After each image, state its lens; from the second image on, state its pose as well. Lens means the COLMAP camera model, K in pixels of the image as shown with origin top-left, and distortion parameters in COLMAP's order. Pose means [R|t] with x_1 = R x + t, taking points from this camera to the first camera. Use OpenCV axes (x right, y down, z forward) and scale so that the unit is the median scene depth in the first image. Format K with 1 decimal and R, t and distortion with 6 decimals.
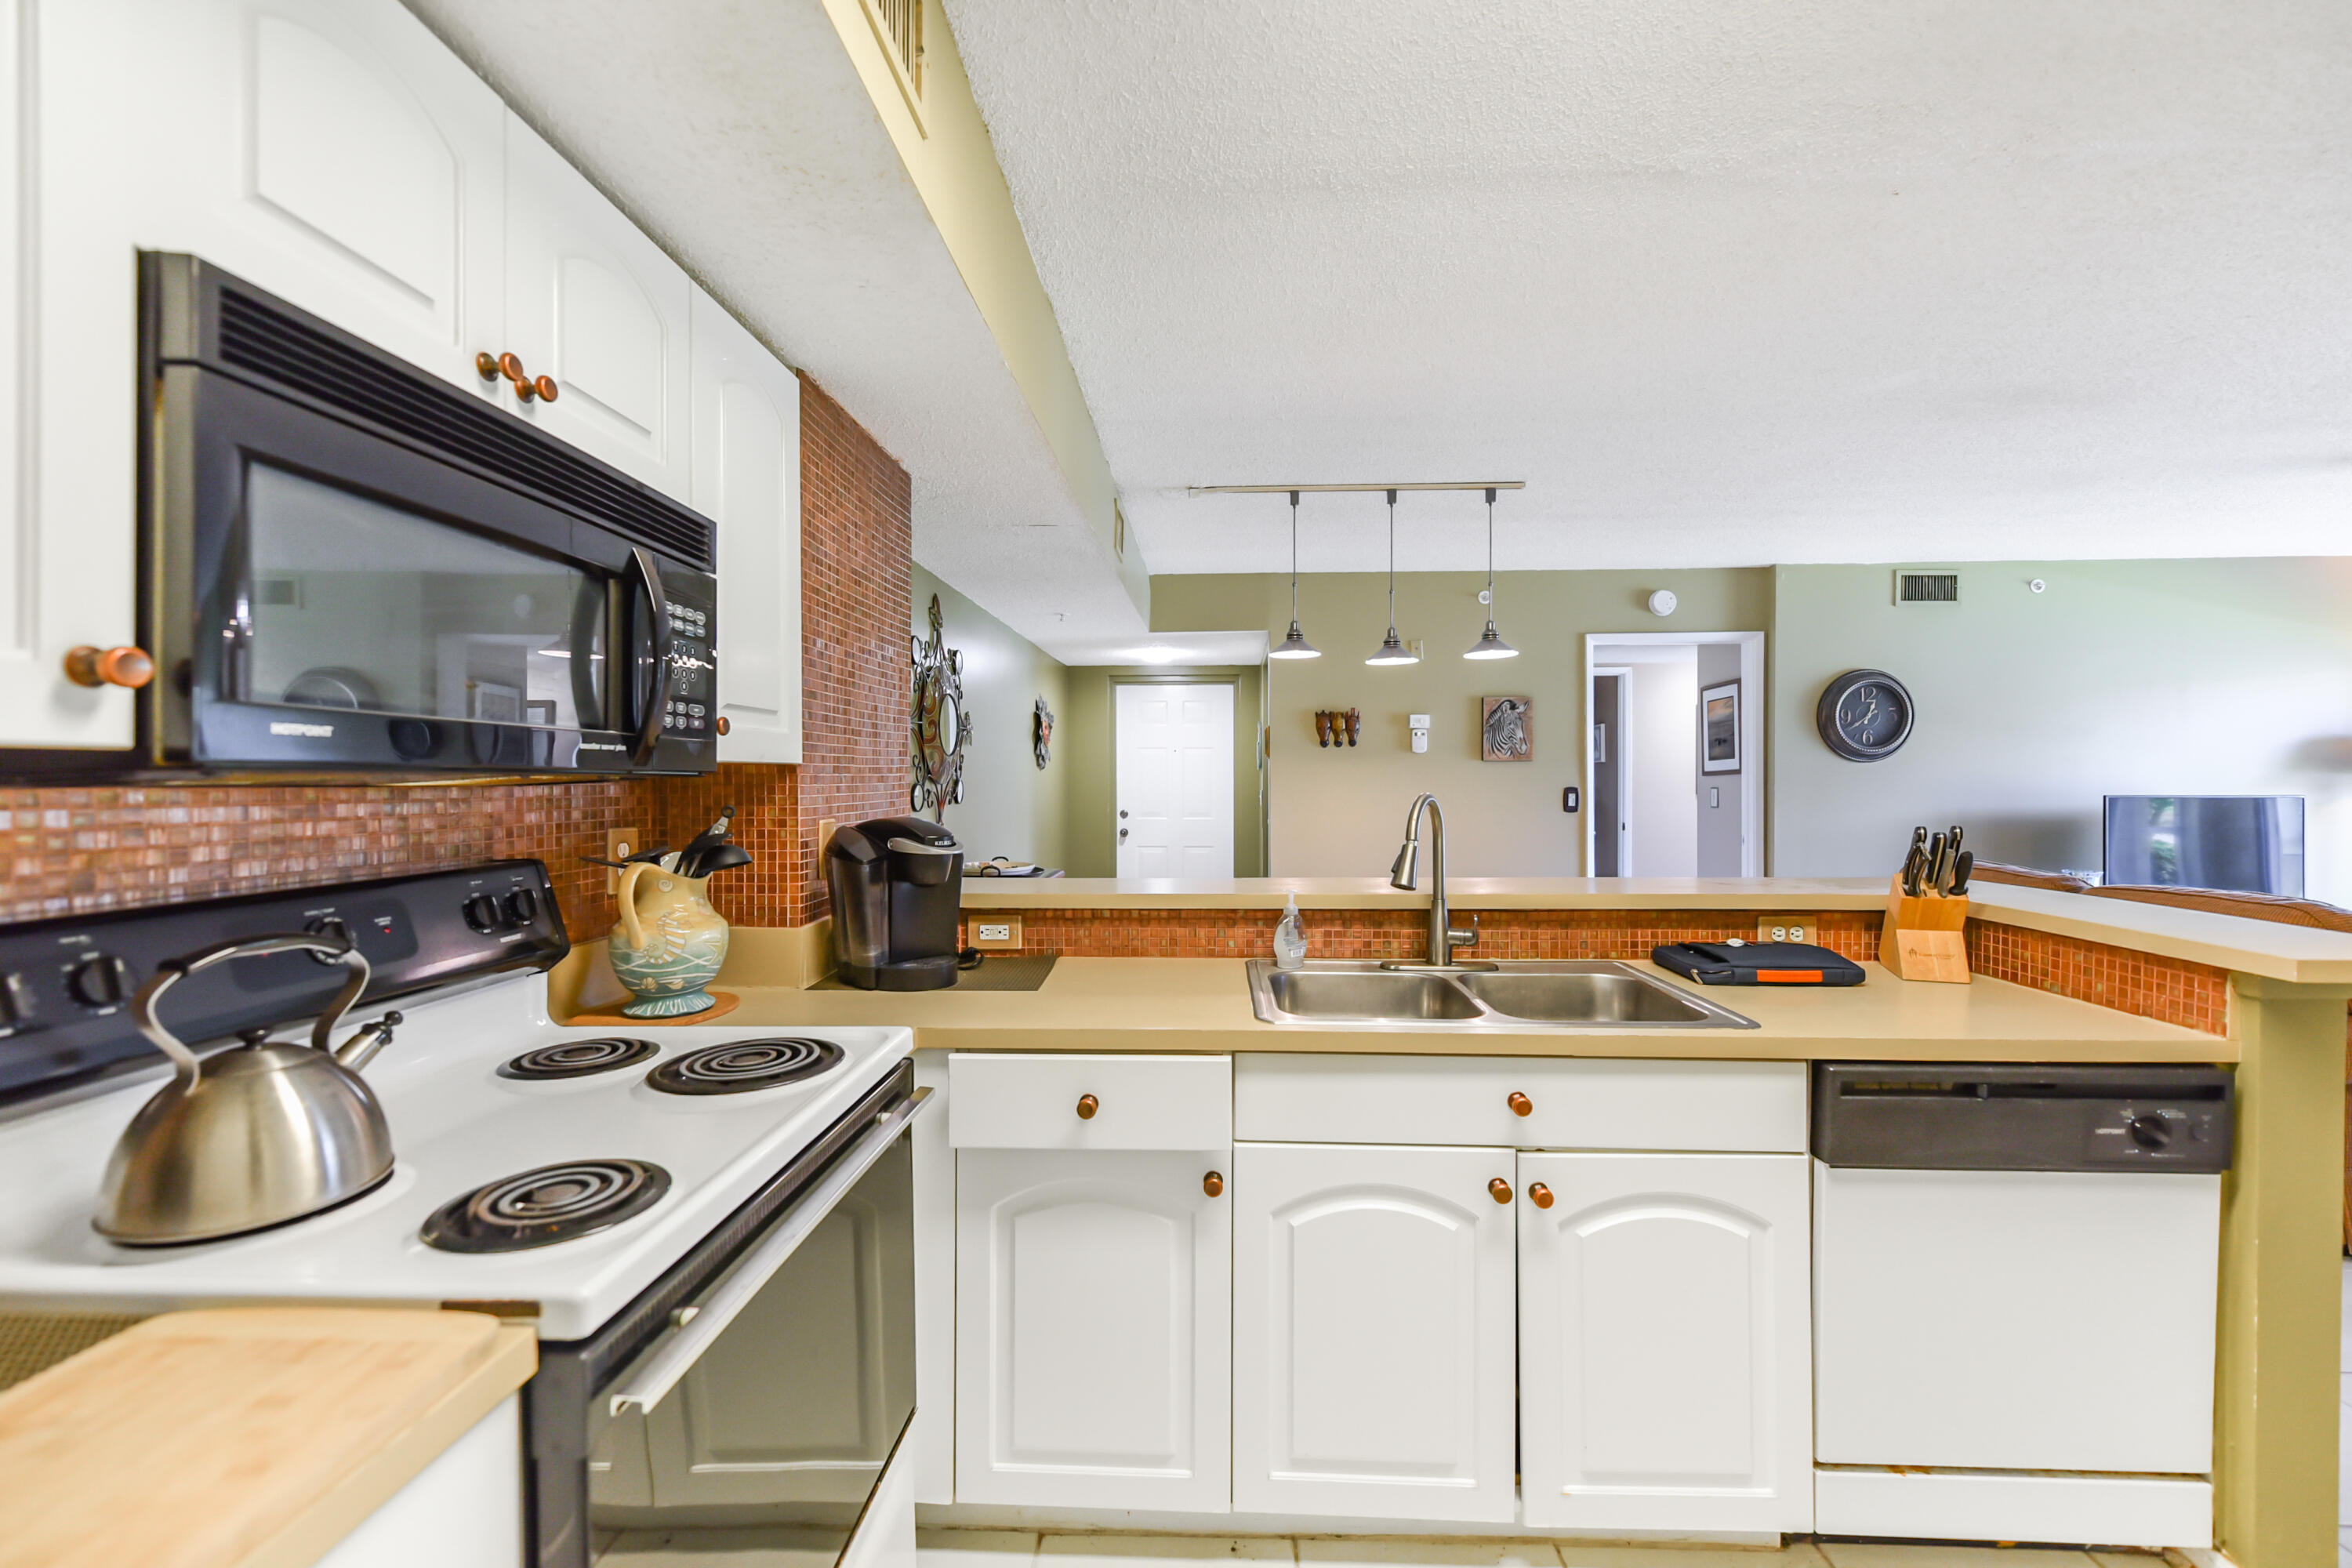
lens RADIAL K [[1144.1, 0, 1139.4], [0, 1144.1, 787.6], [0, 0, 1]] dist [0.013730, -0.008064]
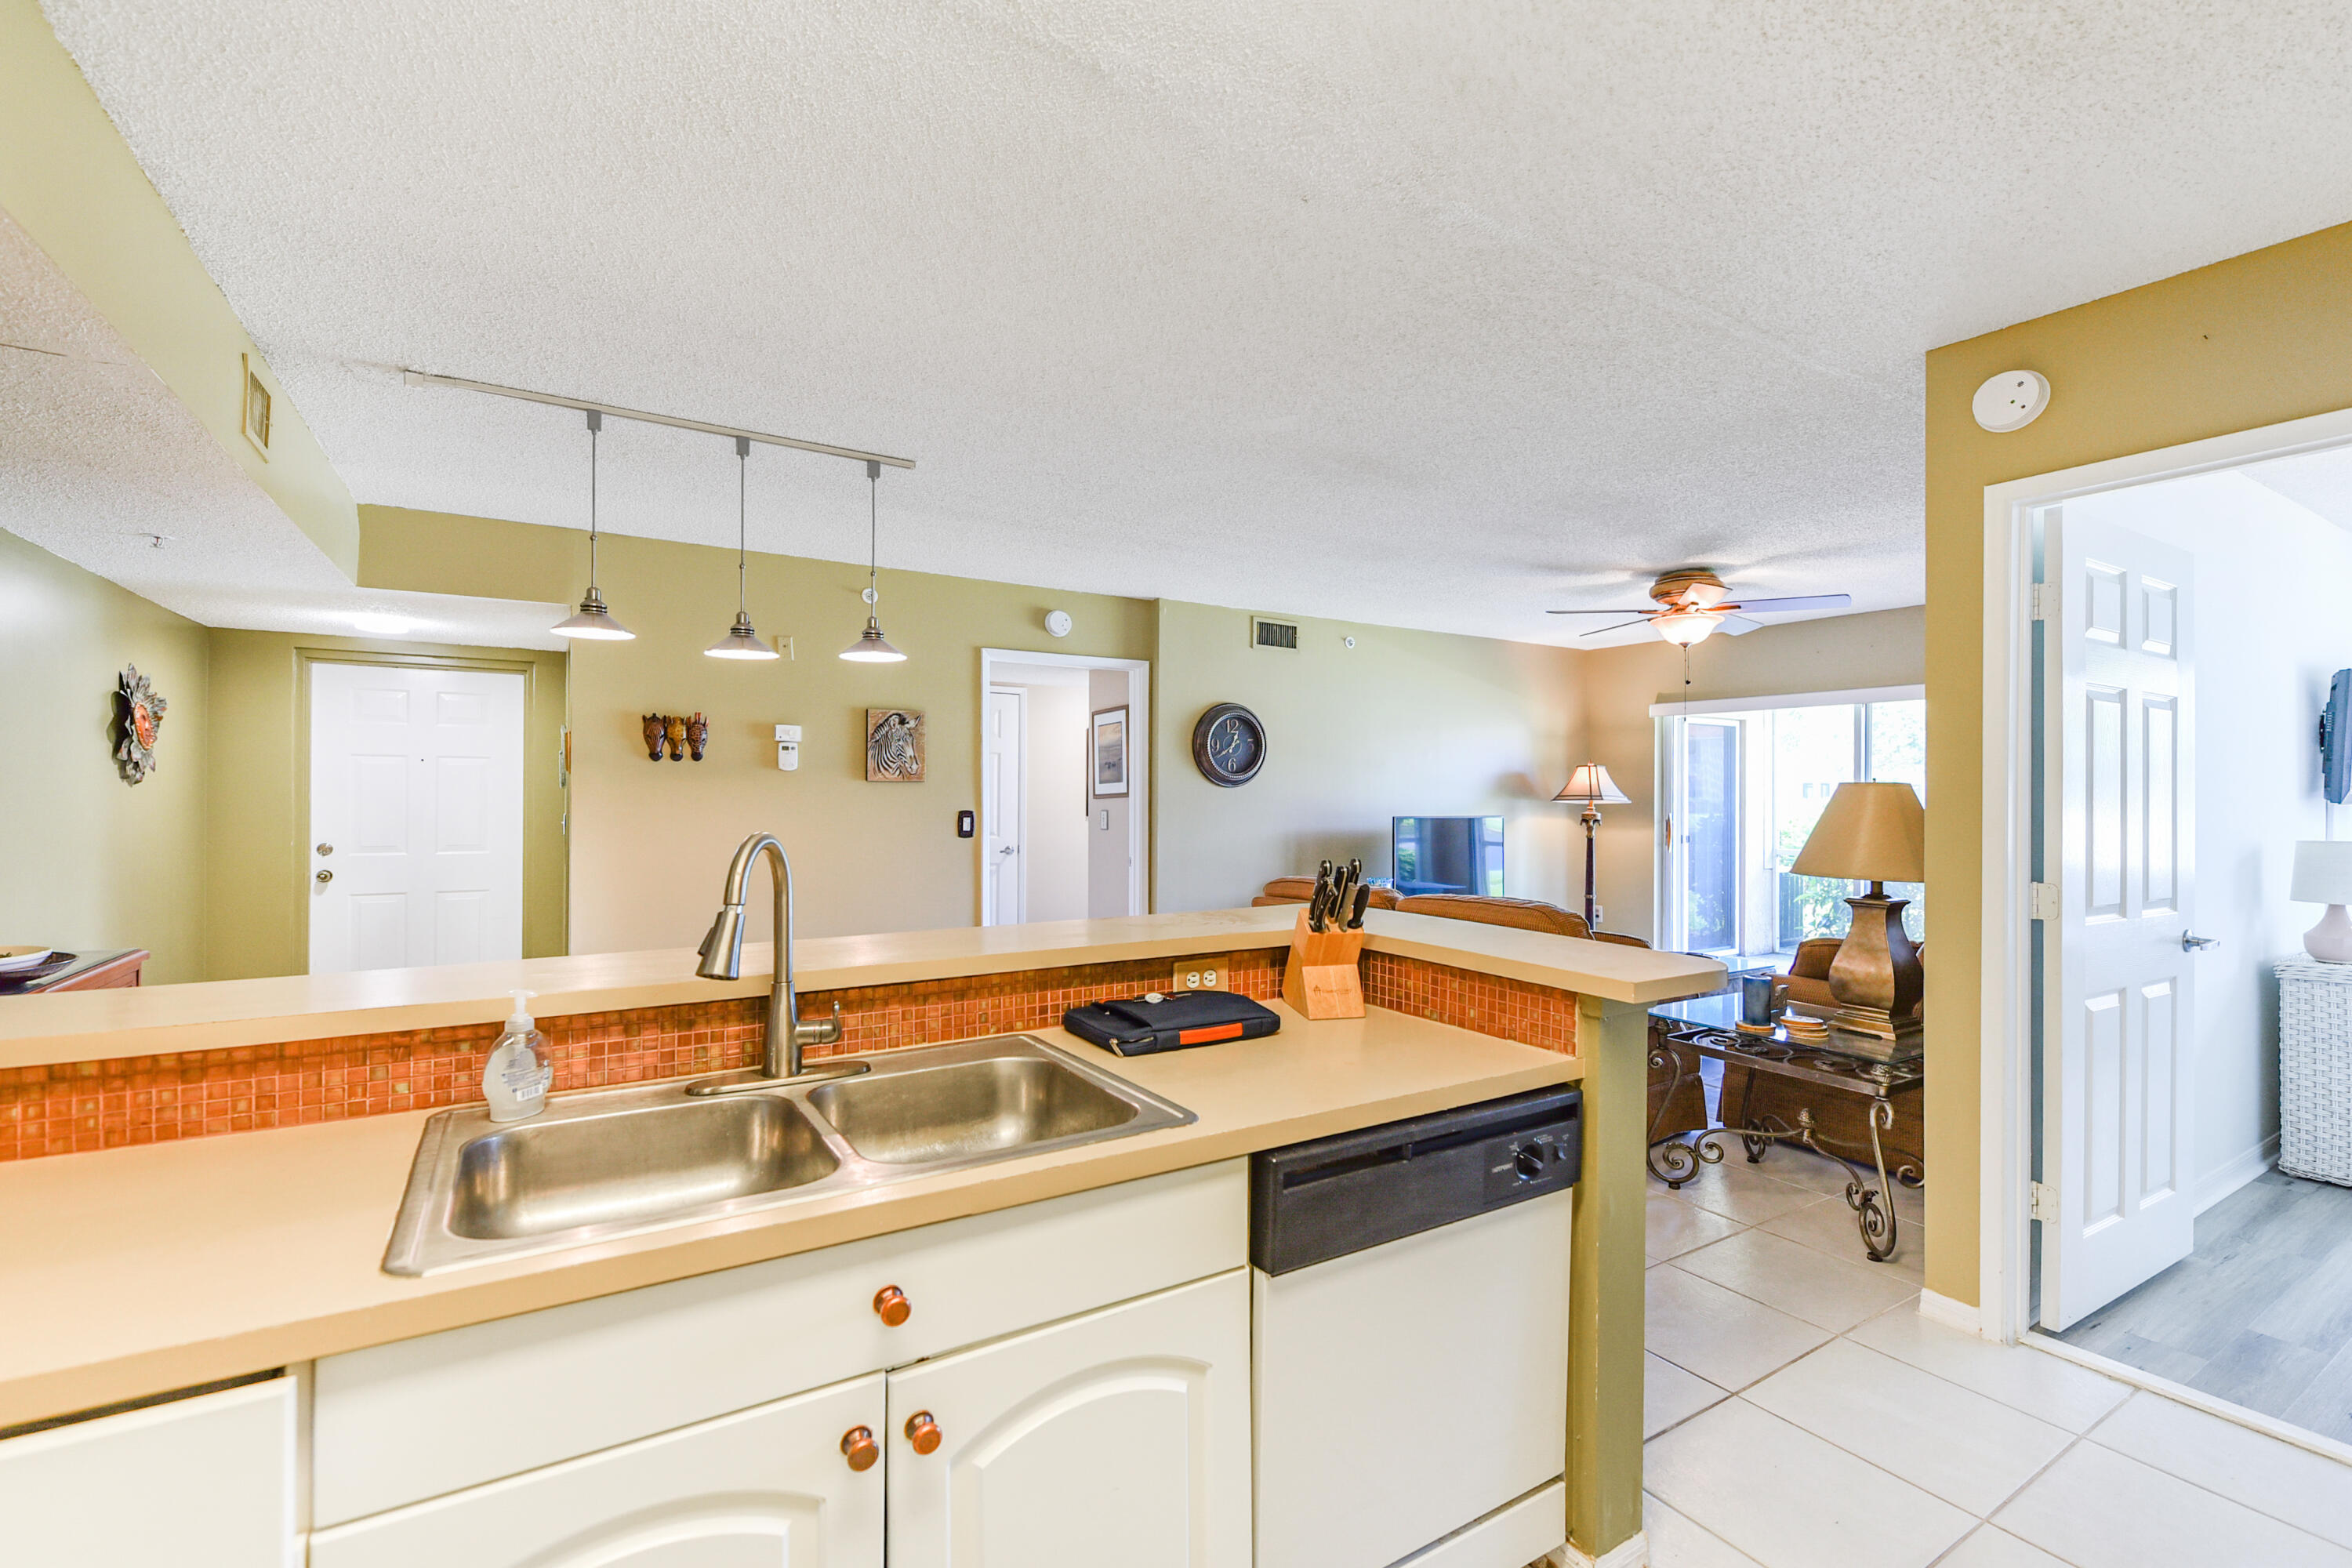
lens RADIAL K [[1115.6, 0, 1353.7], [0, 1115.6, 793.1], [0, 0, 1]] dist [0.009472, -0.002016]
pose [[0.767598, 0.007773, 0.640884, 0.085607], [-0.000605, 0.999935, -0.011403, -0.010362], [-0.640931, 0.008365, 0.767553, 0.235778]]
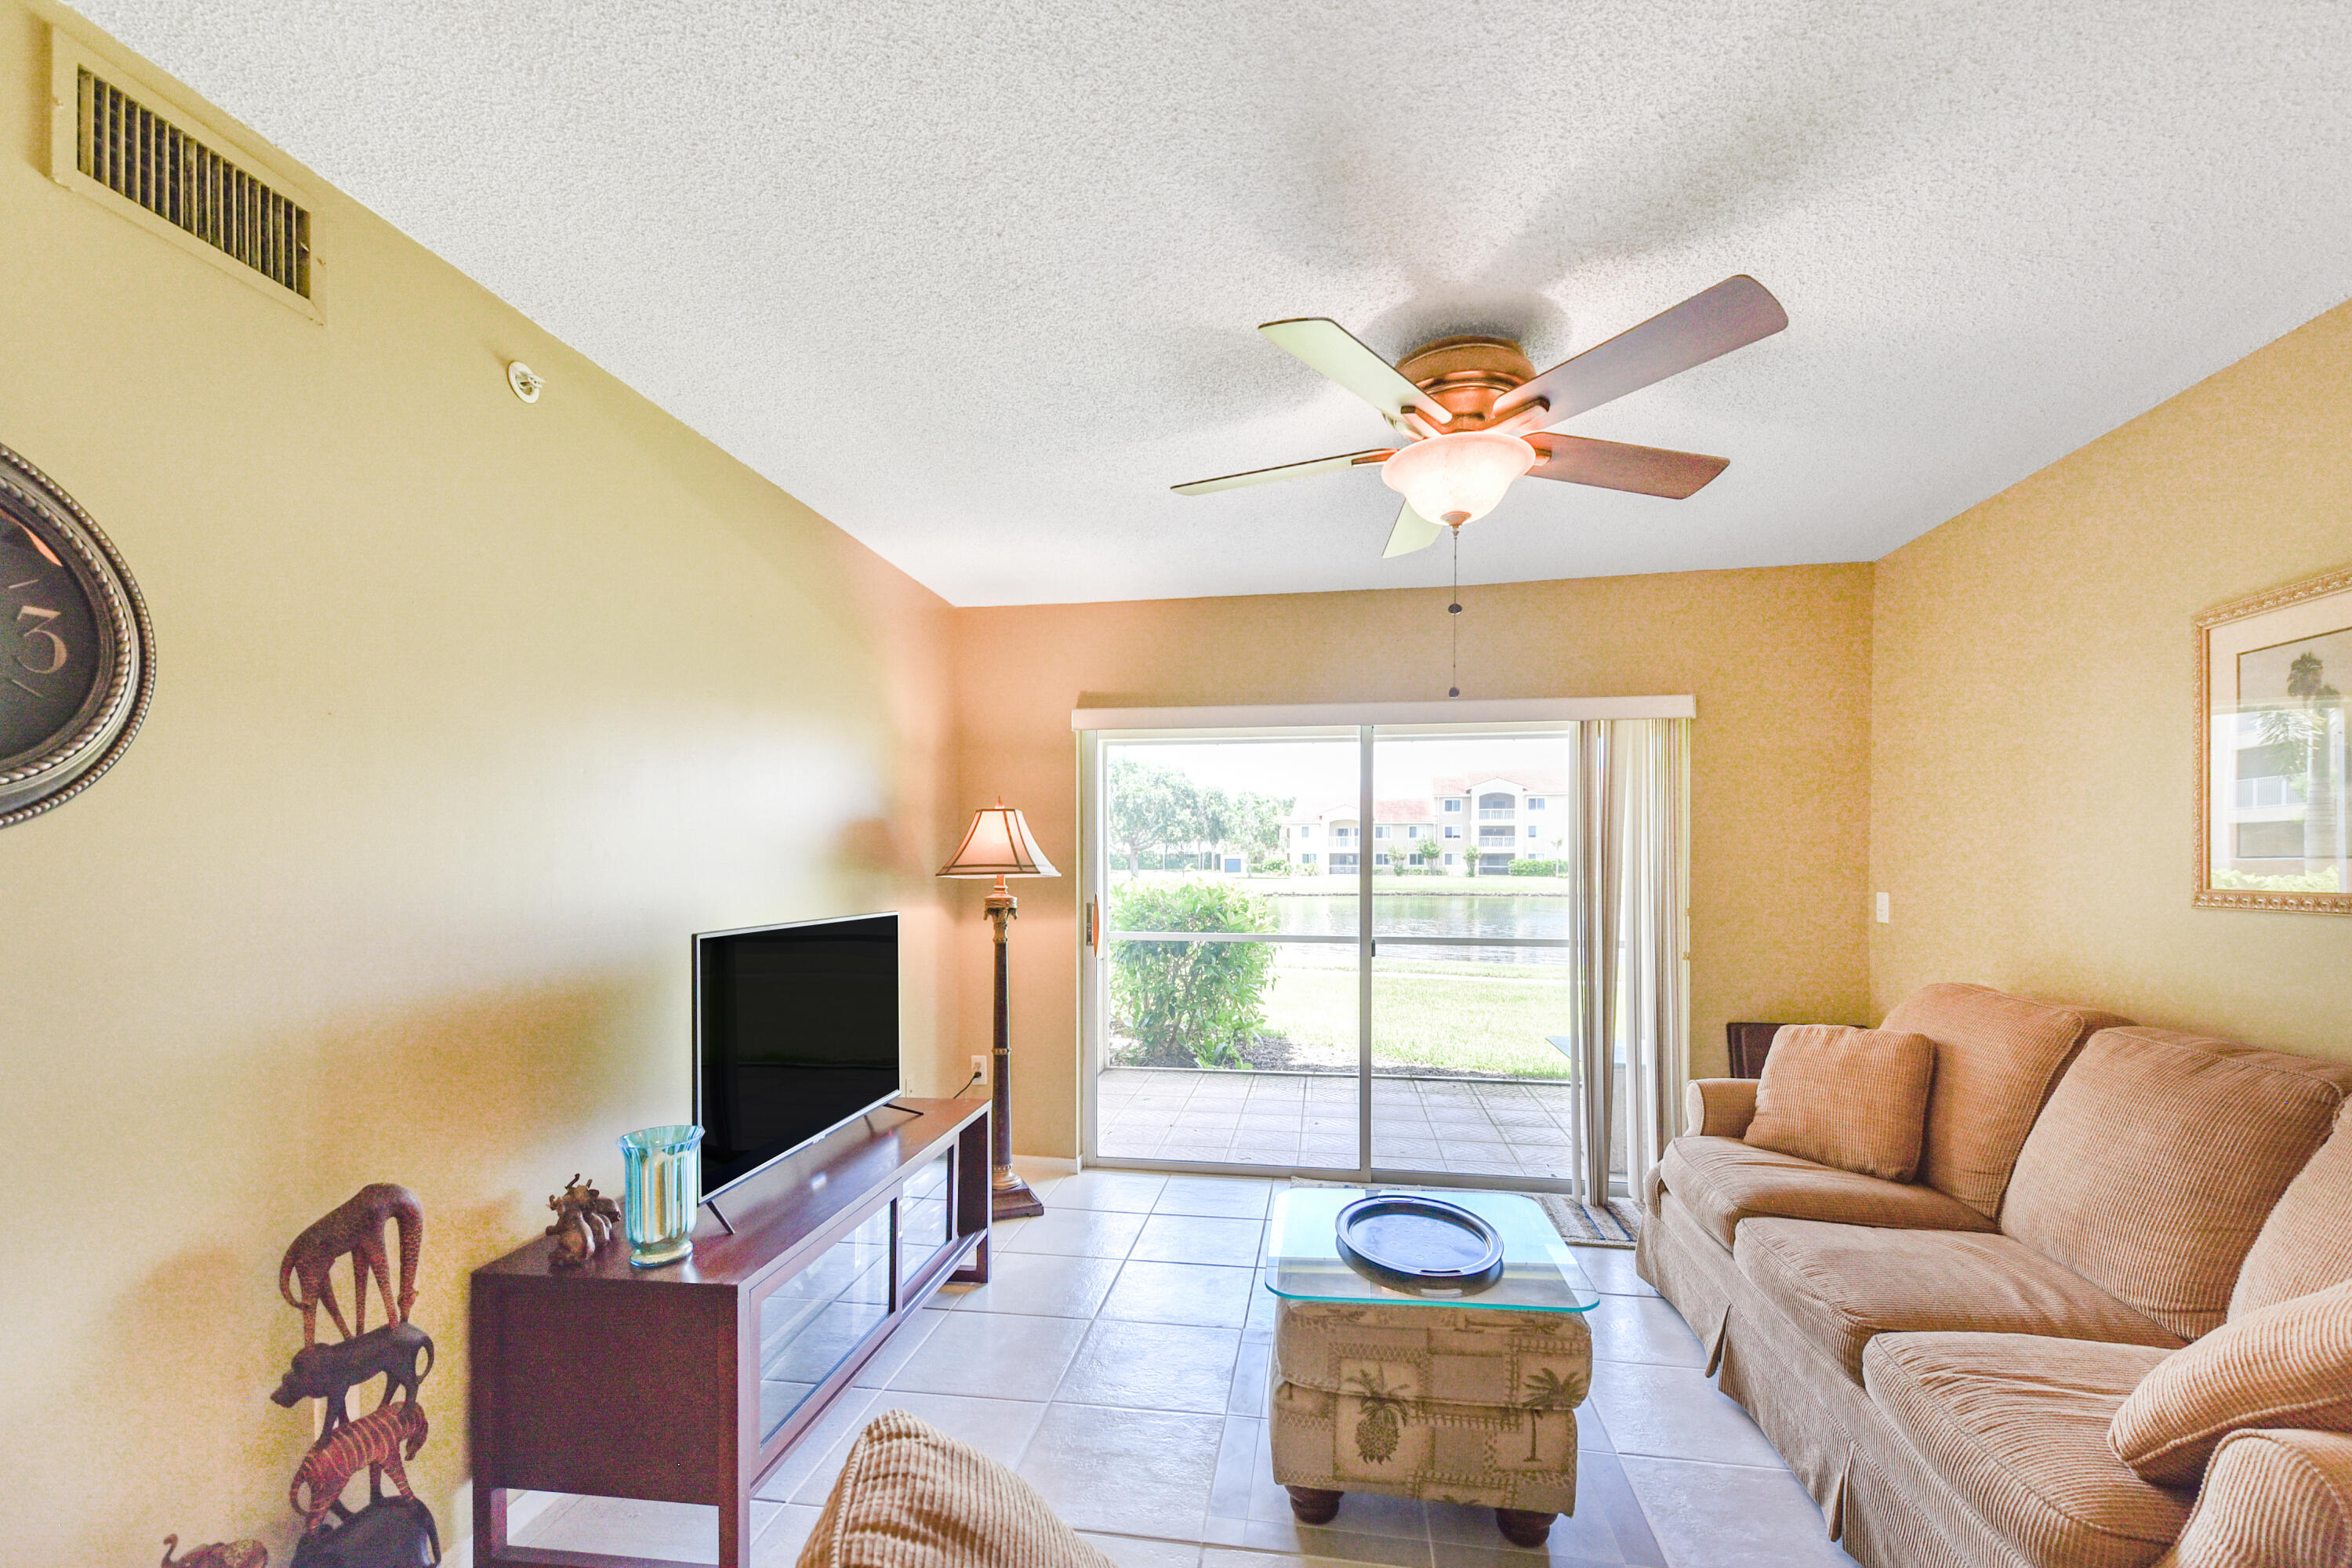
lens RADIAL K [[968.7, 0, 1188.0], [0, 968.7, 862.5], [0, 0, 1]] dist [0.002456, -0.000381]
pose [[0.085008, 0.000000, 0.996380, 1.093314], [0.009063, 0.999959, -0.000773, -0.036769], [-0.996339, 0.009096, 0.085005, 1.713530]]
